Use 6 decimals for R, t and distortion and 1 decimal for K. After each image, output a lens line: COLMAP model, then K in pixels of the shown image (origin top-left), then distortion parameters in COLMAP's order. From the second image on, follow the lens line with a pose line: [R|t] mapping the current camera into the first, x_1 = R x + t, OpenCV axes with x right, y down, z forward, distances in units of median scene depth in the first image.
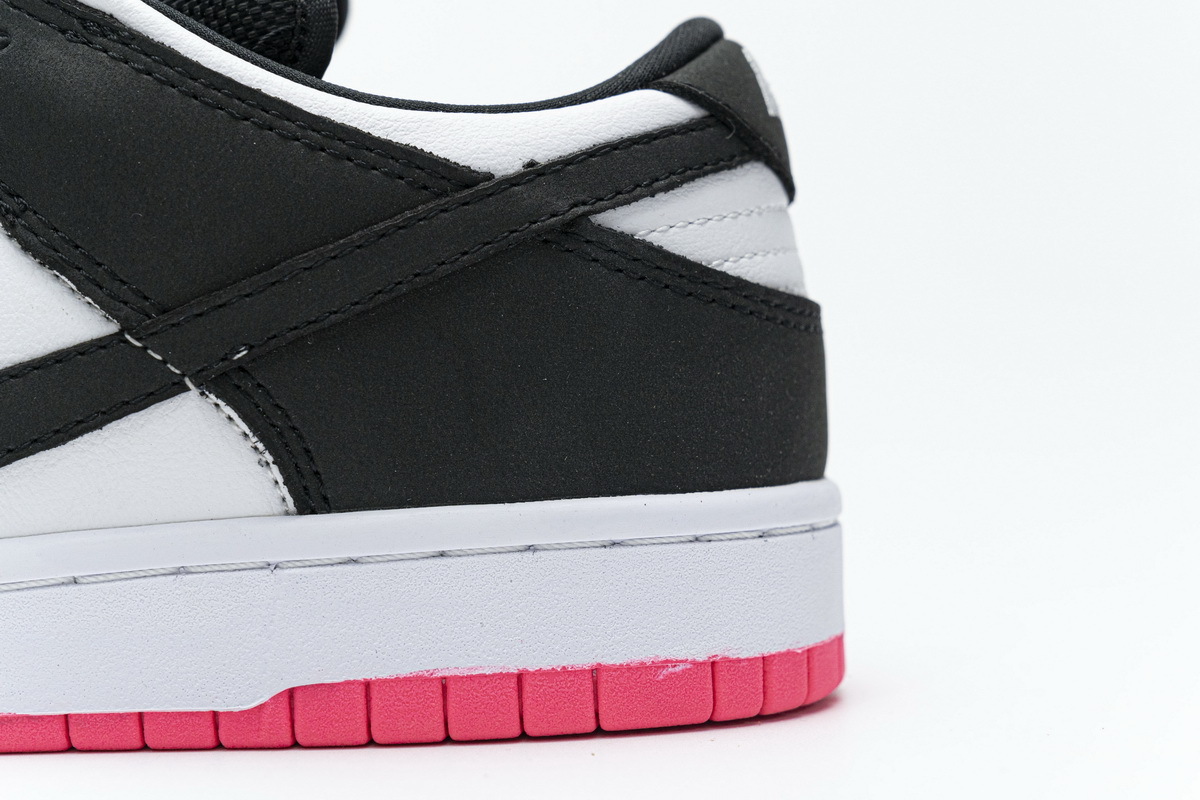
lens RADIAL K [[2327.1, 0, 593.6], [0, 2327.1, 390.9], [0, 0, 1]] dist [0.011419, 0.000000]
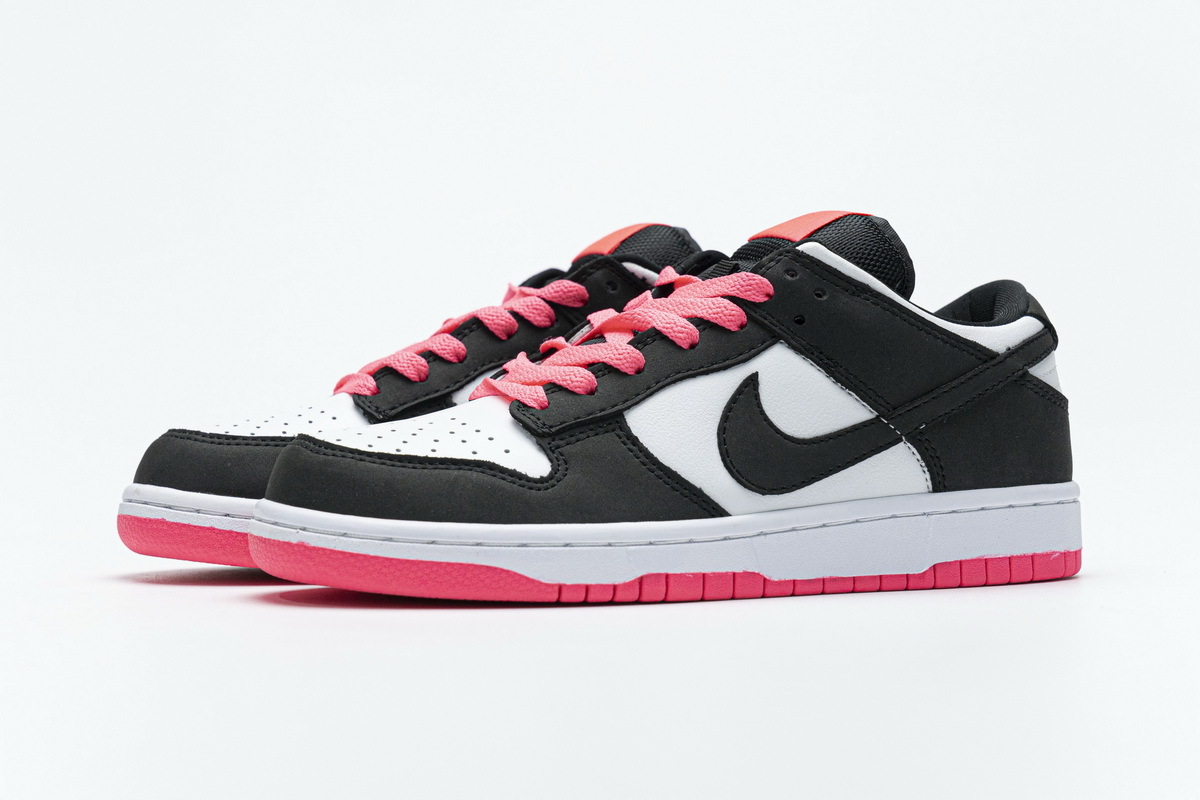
lens RADIAL K [[2327.1, 0, 593.4], [0, 2327.1, 396.5], [0, 0, 1]] dist [0.011419, 0.000000]
pose [[0.923015, 0.008602, 0.384669, -1.389062], [-0.000487, 0.999775, -0.021190, 0.004641], [-0.384765, 0.019371, 0.922811, -1.101743]]
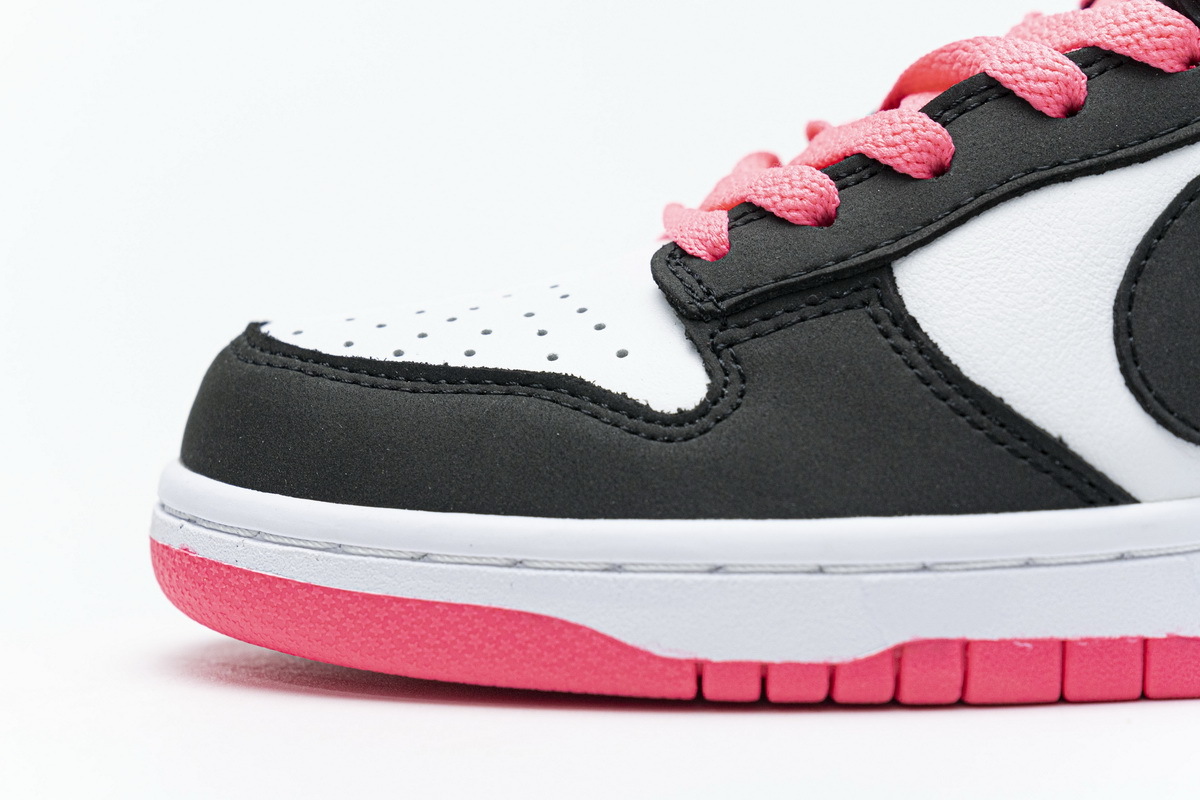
lens RADIAL K [[2327.1, 0, 588.5], [0, 2327.1, 396.7], [0, 0, 1]] dist [0.011419, 0.000000]
pose [[0.999512, -0.006170, 0.030629, -0.632495], [0.005673, 0.999851, 0.016297, 0.012260], [-0.030725, -0.016115, 0.999398, 0.013490]]
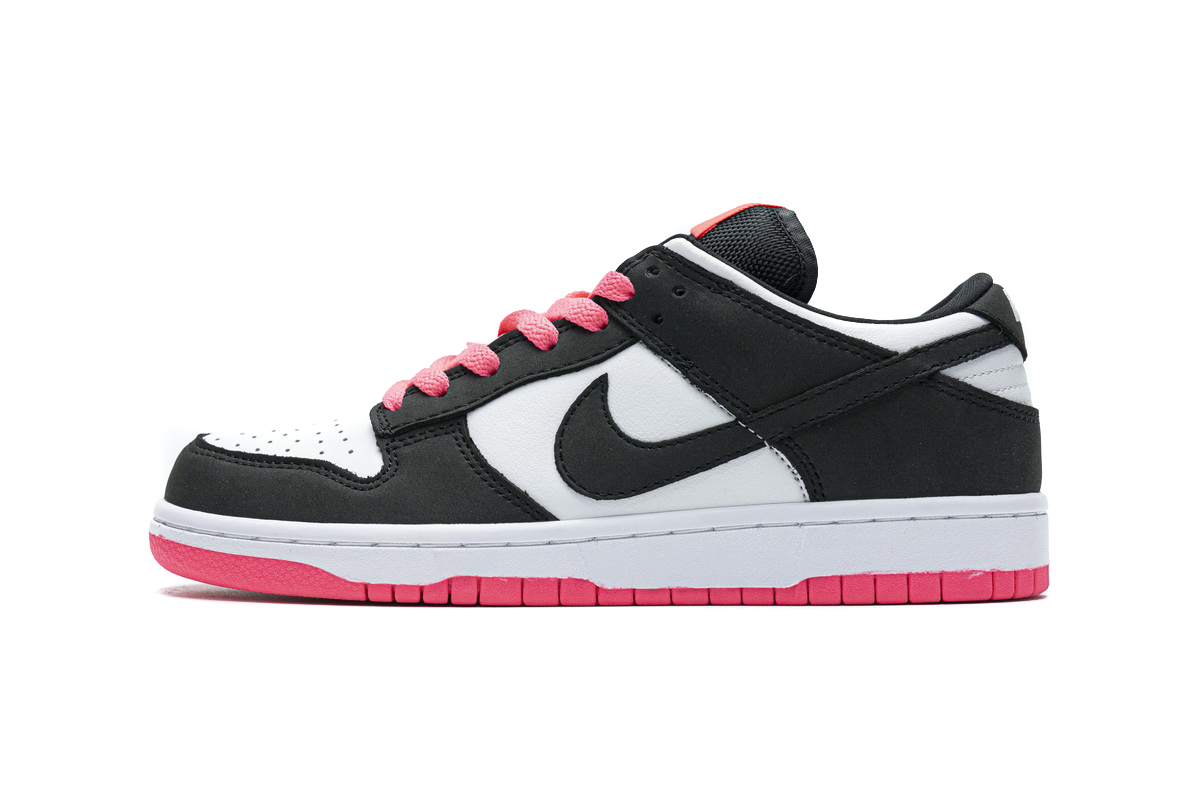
lens RADIAL K [[2327.1, 0, 603.2], [0, 2327.1, 396.7], [0, 0, 1]] dist [0.011419, 0.000000]
pose [[0.998963, 0.011605, -0.044015, -0.230764], [-0.012736, 0.999593, -0.025510, 0.011203], [0.043701, 0.026044, 0.998705, -1.274294]]
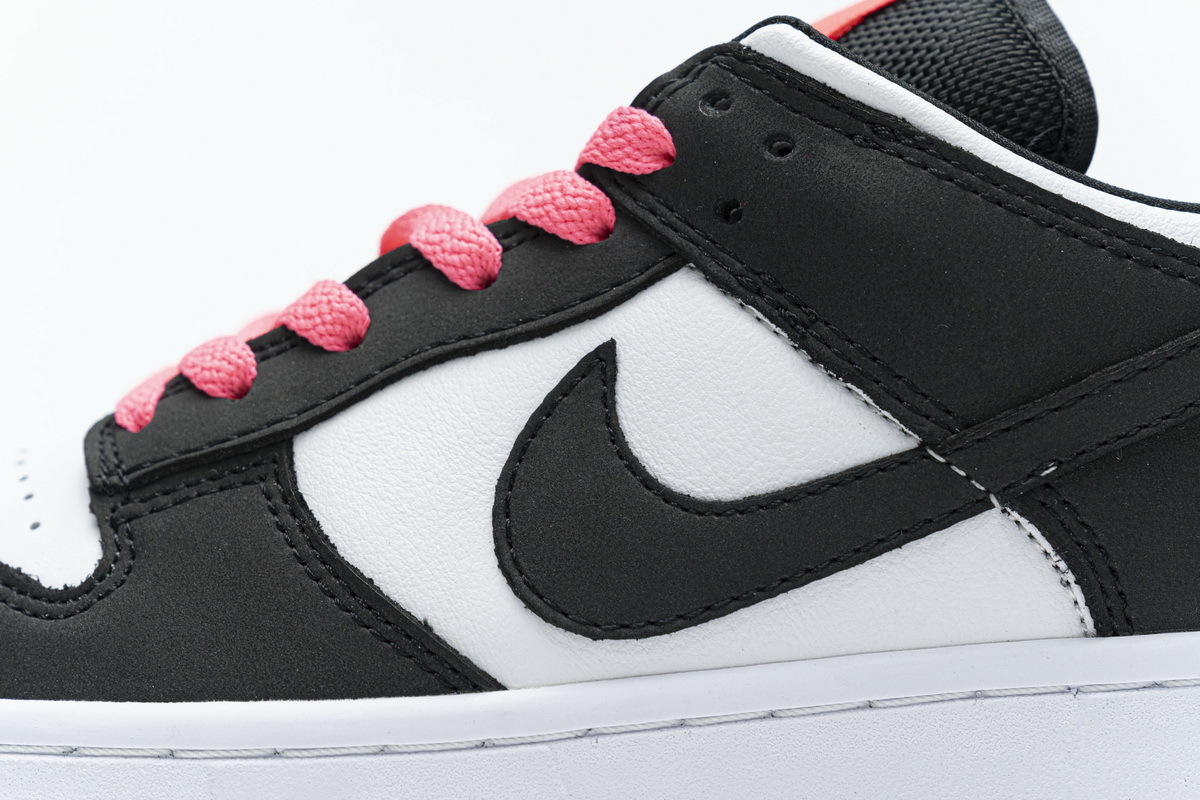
lens RADIAL K [[2327.1, 0, 588.2], [0, 2327.1, 400.9], [0, 0, 1]] dist [0.011419, 0.000000]
pose [[0.998807, -0.001097, -0.048814, -0.290938], [0.000270, 0.999856, -0.016949, -0.027820], [0.048826, 0.016916, 0.998664, 0.029161]]
